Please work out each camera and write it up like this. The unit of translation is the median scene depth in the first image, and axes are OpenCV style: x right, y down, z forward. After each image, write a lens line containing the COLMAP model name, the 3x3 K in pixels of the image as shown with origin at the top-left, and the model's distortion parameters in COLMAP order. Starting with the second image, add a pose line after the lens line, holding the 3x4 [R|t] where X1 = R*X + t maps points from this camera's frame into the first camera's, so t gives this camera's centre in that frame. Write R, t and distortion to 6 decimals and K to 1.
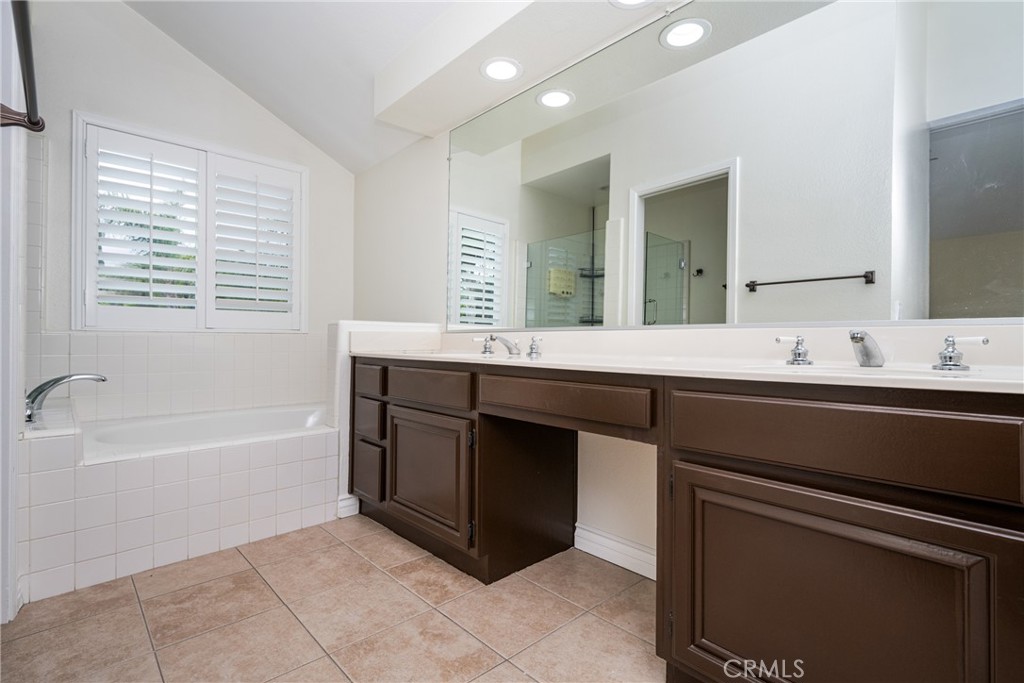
lens RADIAL K [[493.3, 0, 513.0], [0, 493.3, 342.0], [0, 0, 1]] dist [-0.001031, -0.000502]
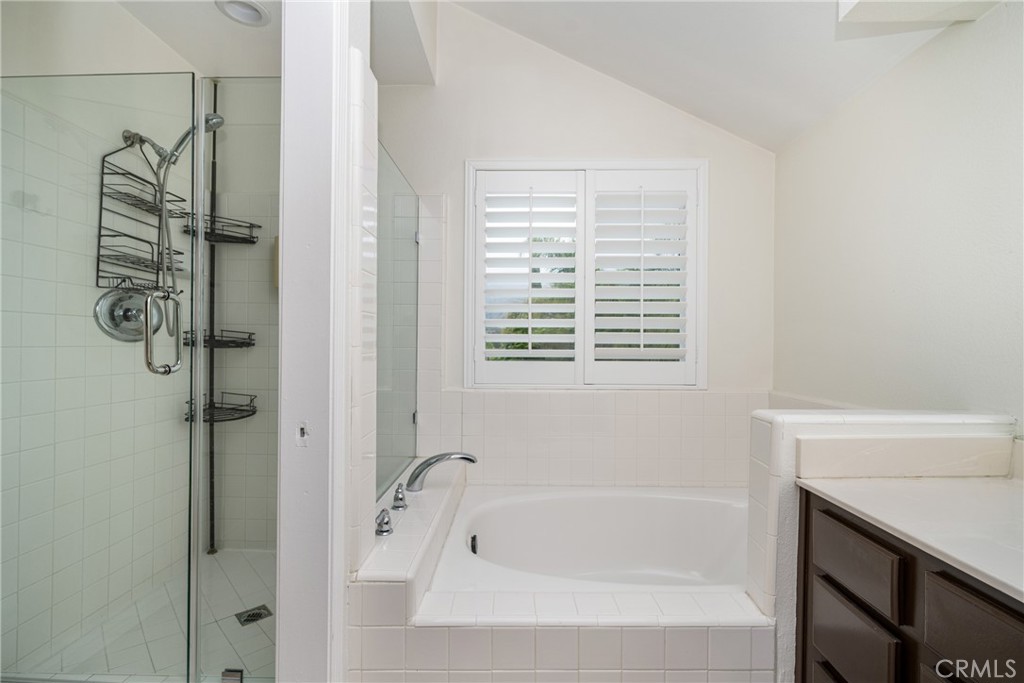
lens RADIAL K [[469.9, 0, 512.8], [0, 469.9, 343.0], [0, 0, 1]] dist [0.004526, -0.000751]
pose [[0.722640, 0.001067, -0.691224, -0.183610], [0.001803, 0.999992, 0.003429, -0.111746], [0.691223, -0.003725, 0.722632, 0.388586]]
